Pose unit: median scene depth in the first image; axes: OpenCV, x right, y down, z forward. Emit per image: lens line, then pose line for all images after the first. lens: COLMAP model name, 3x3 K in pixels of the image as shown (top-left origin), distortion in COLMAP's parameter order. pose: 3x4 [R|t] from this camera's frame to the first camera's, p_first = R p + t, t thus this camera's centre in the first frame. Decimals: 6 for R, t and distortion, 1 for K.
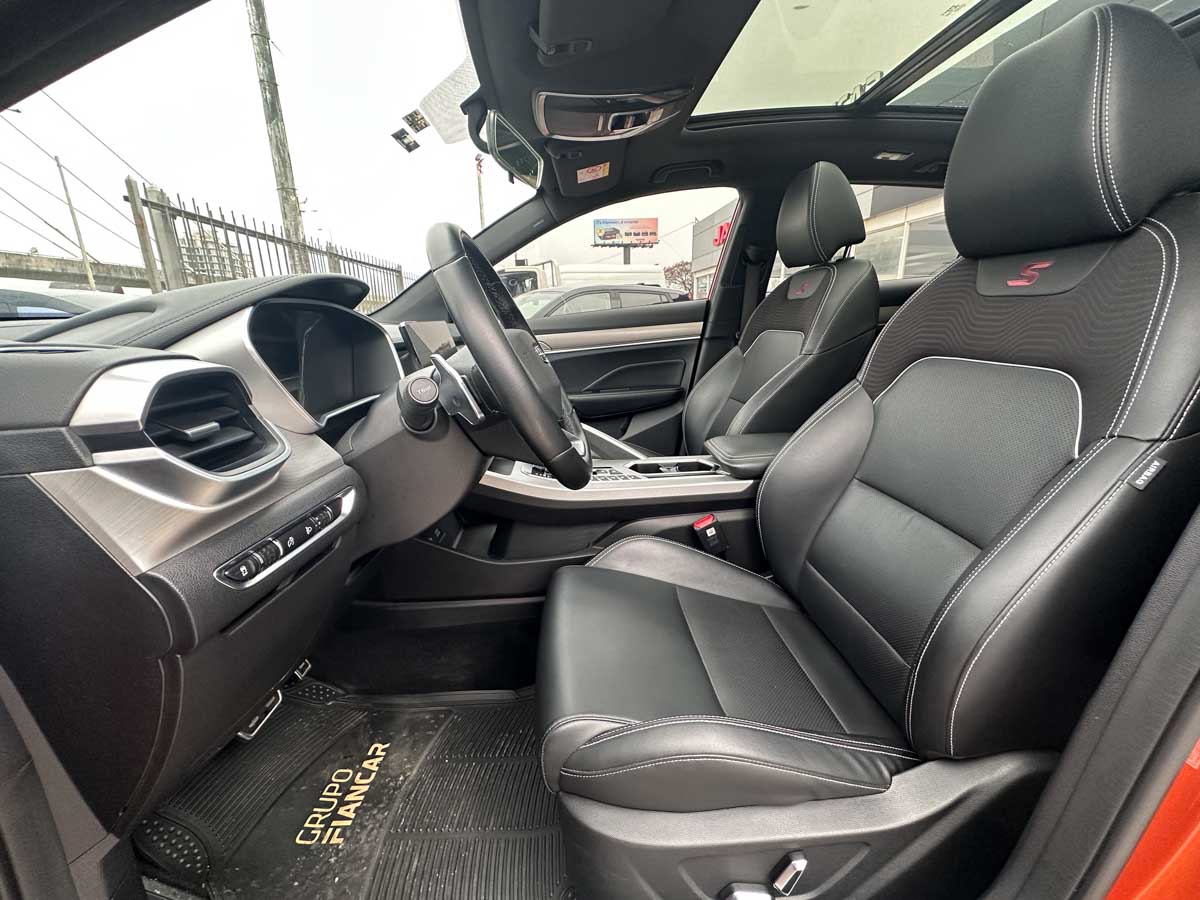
lens RADIAL K [[478.7, 0, 595.5], [0, 478.7, 449.6], [0, 0, 1]] dist [-0.002099, 0.001019]
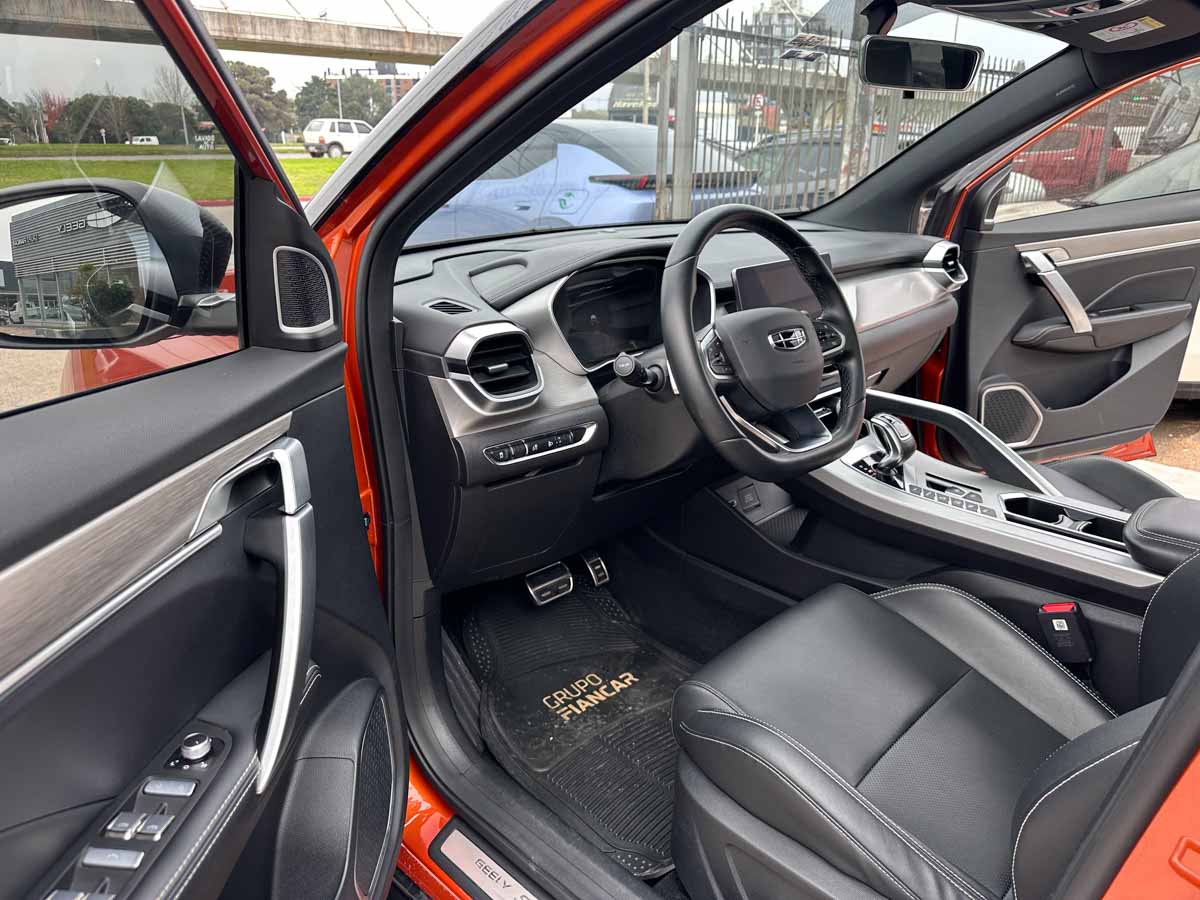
lens RADIAL K [[849.5, 0, 597.2], [0, 849.5, 446.5], [0, 0, 1]] dist [0.032908, -0.039559]
pose [[0.669681, 0.275913, -0.689492, 1.055771], [-0.218004, 0.960556, 0.172644, -0.248010], [0.709931, 0.034696, 0.703416, -0.578794]]
